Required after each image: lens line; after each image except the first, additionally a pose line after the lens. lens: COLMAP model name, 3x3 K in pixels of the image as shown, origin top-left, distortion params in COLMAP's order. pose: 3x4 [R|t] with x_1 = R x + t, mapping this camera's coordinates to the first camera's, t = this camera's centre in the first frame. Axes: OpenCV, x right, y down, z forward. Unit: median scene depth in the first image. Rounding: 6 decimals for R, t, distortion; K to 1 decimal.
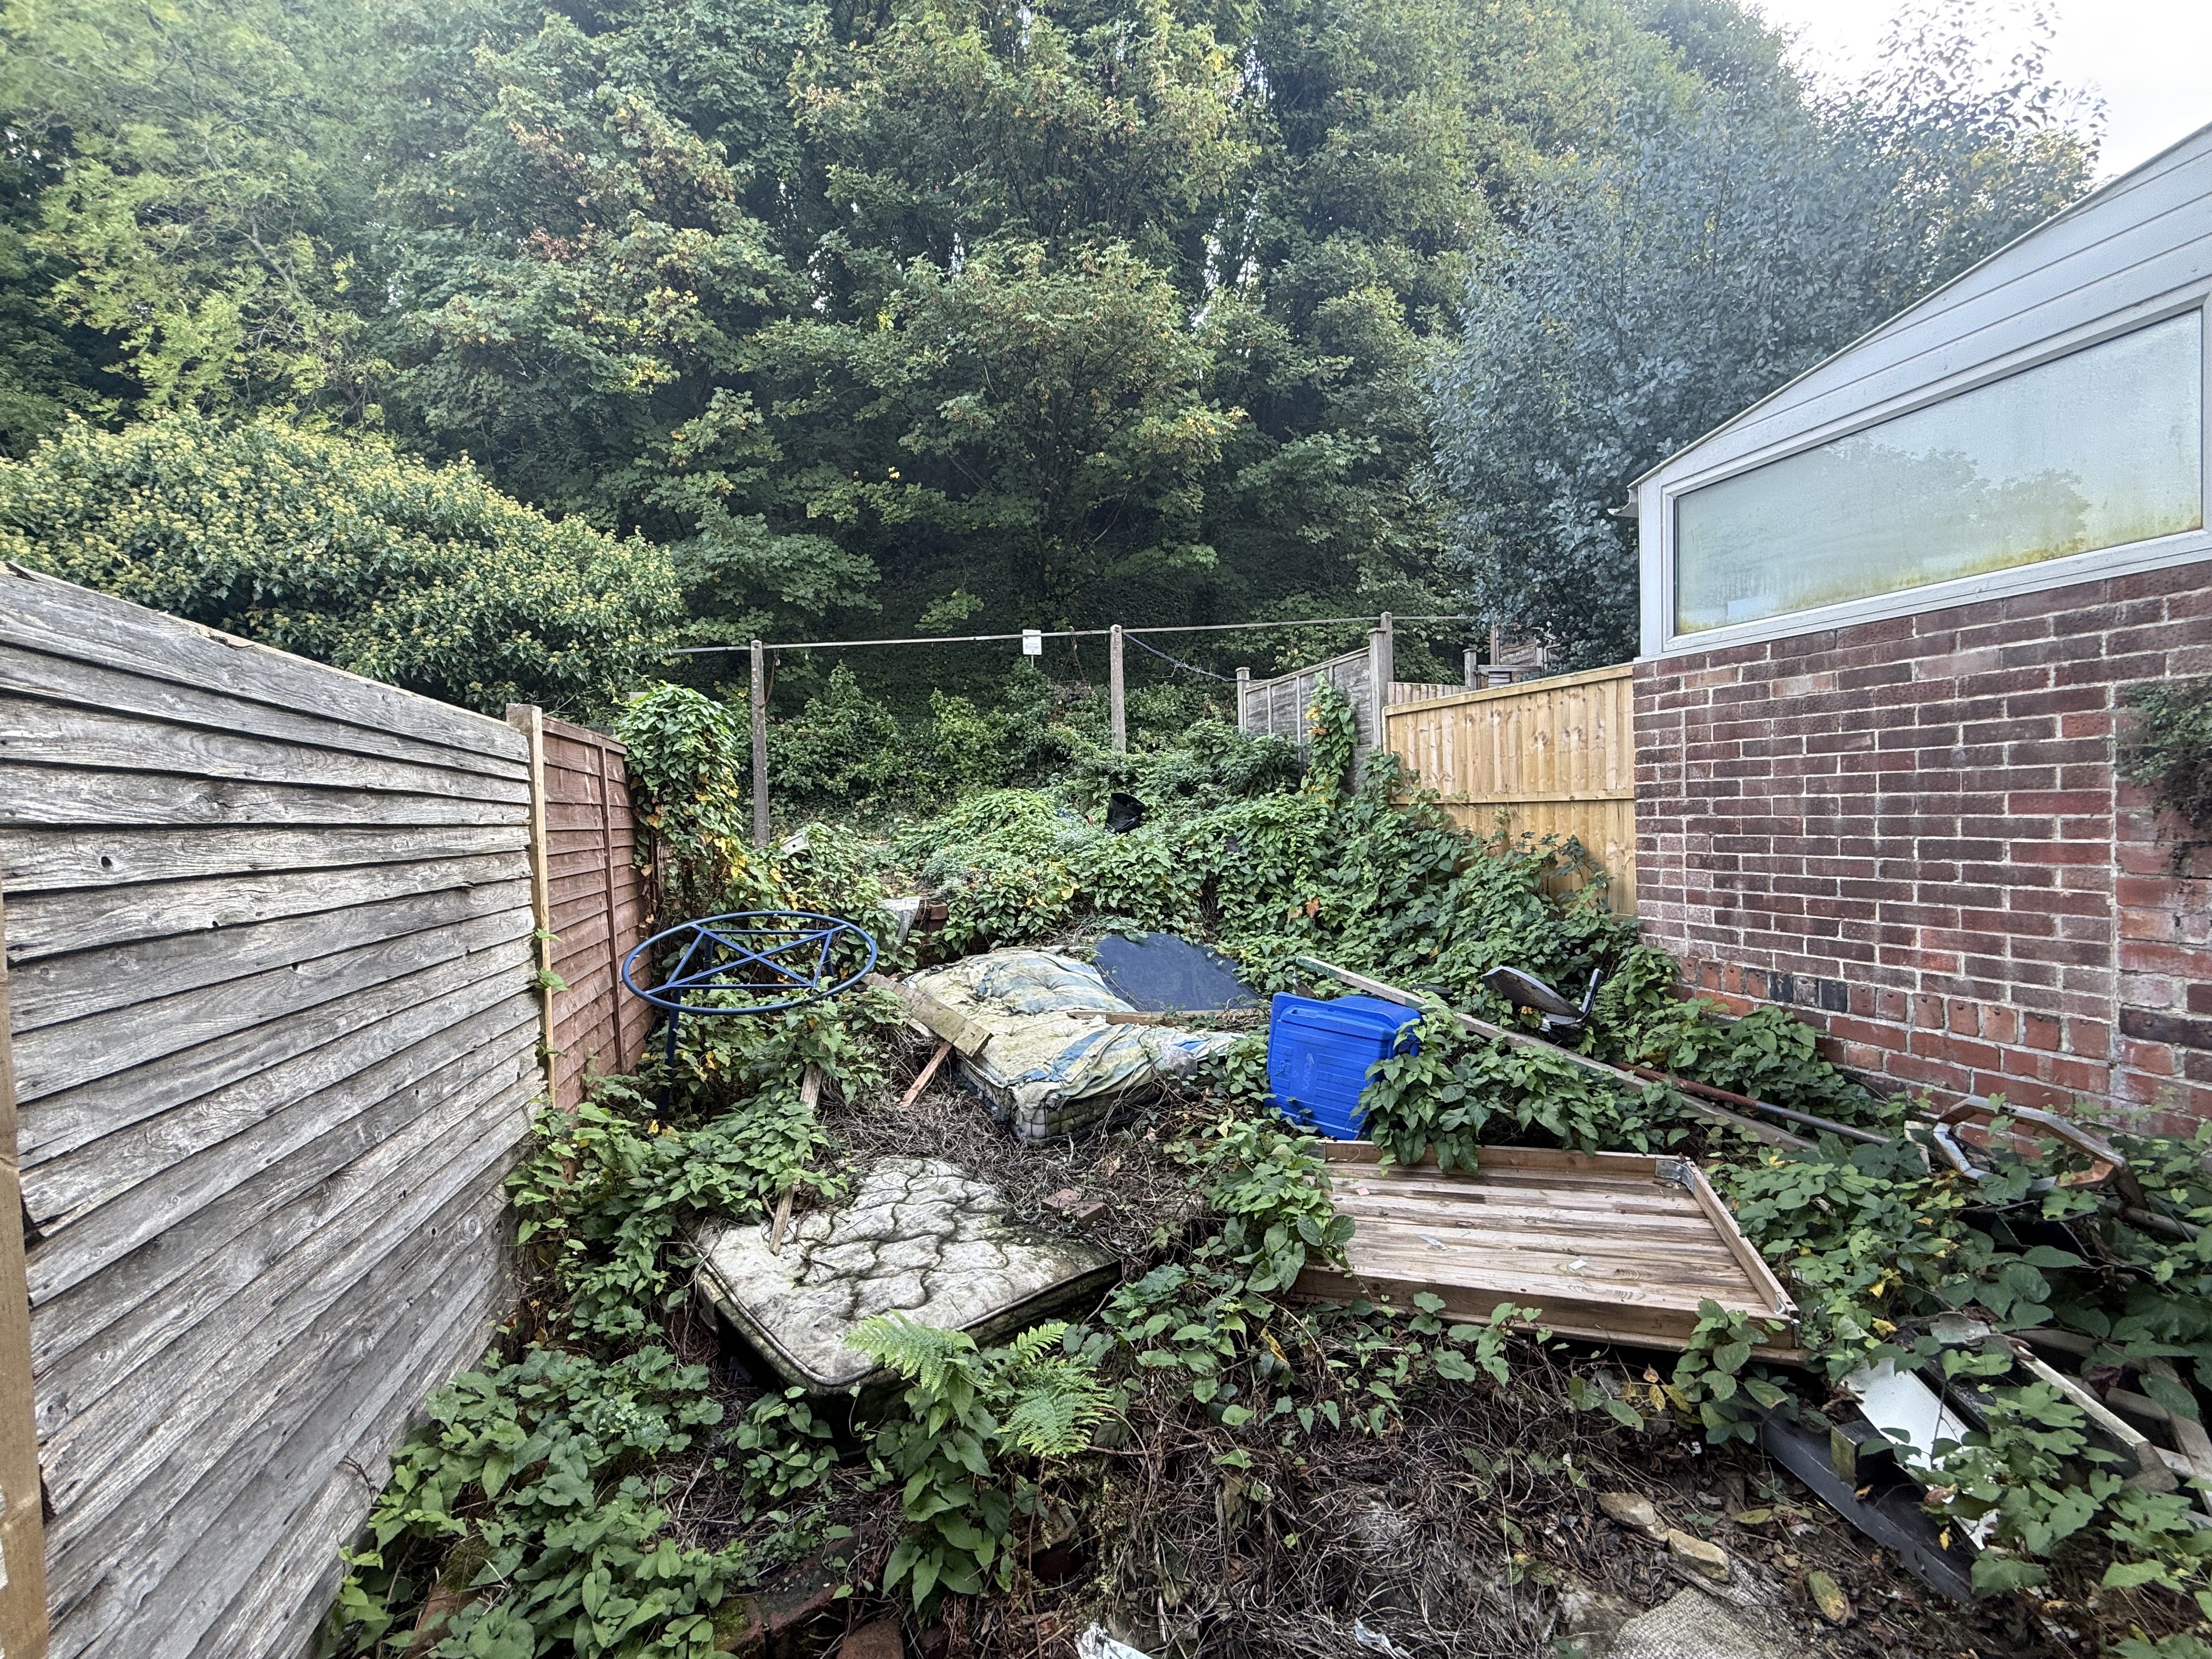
lens RADIAL K [[878.0, 0, 1106.0], [0, 878.0, 829.5], [0, 0, 1]] dist [-0.000813, -0.000477]
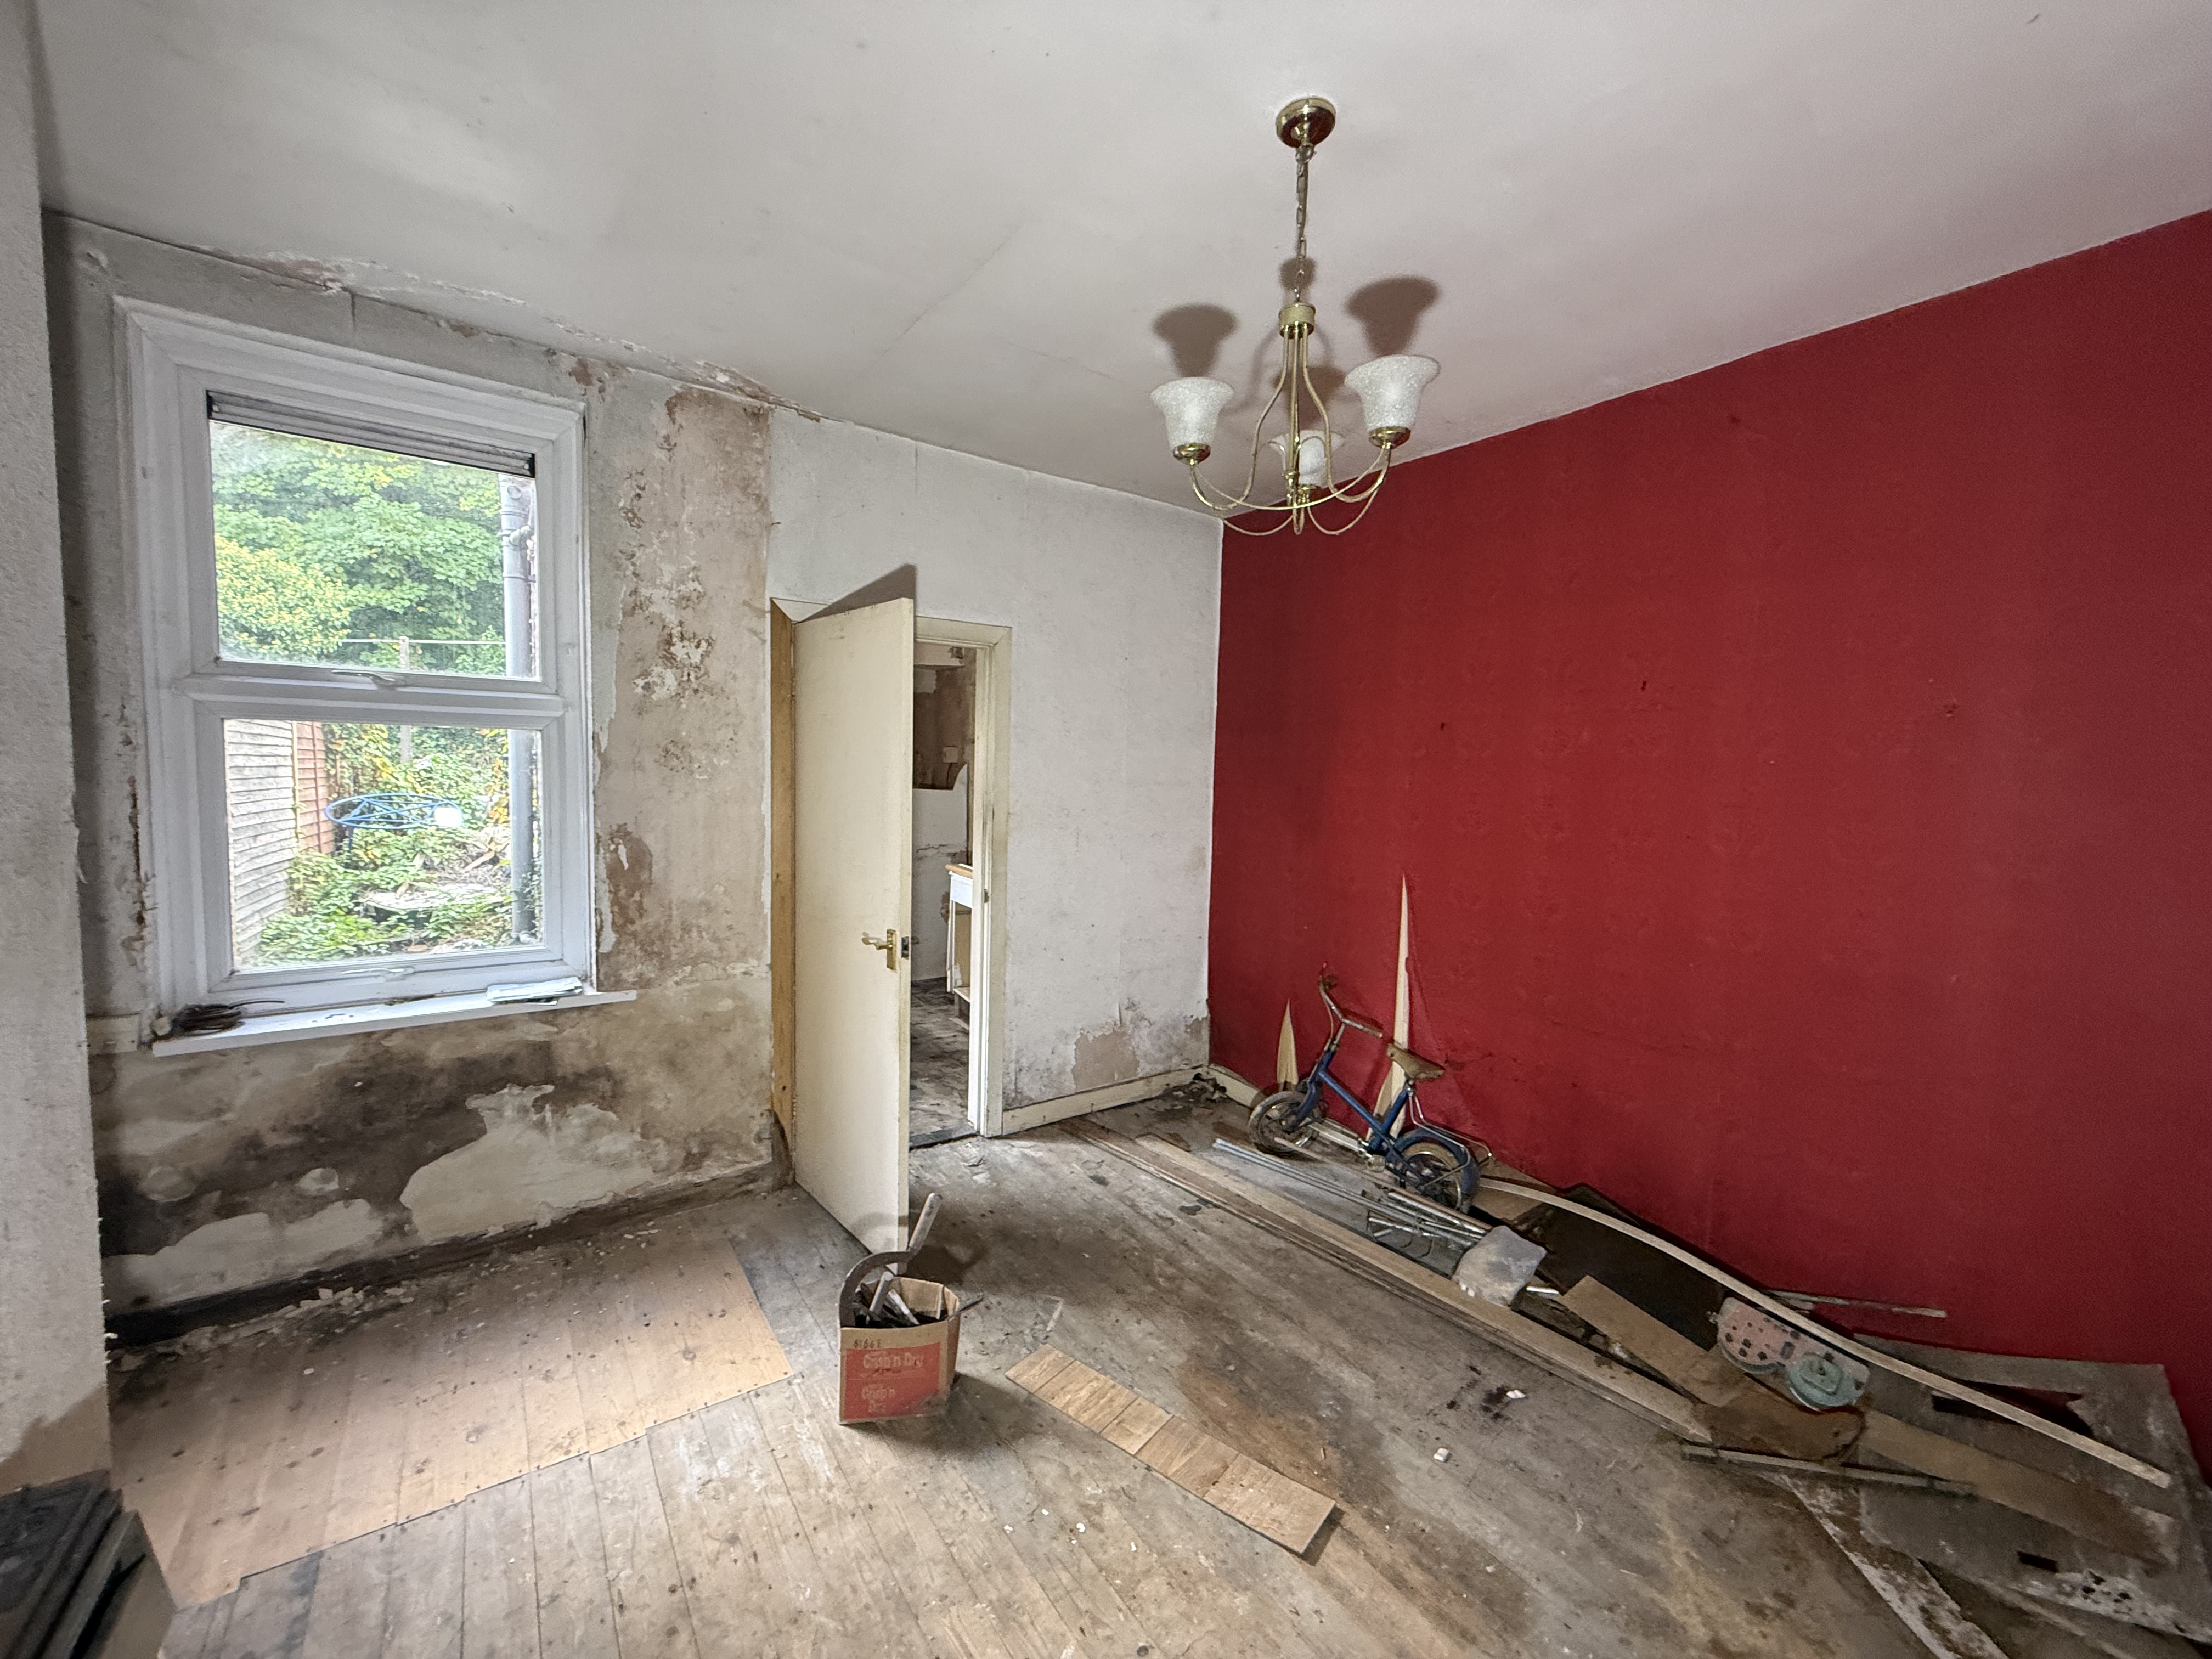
lens RADIAL K [[878.0, 0, 1106.0], [0, 878.0, 829.5], [0, 0, 1]] dist [-0.000813, -0.000477]
pose [[0.959513, 0.032414, 0.279793, 0.606921], [-0.045399, 0.998166, 0.040053, 0.017640], [-0.277982, -0.051134, 0.959224, -1.399496]]
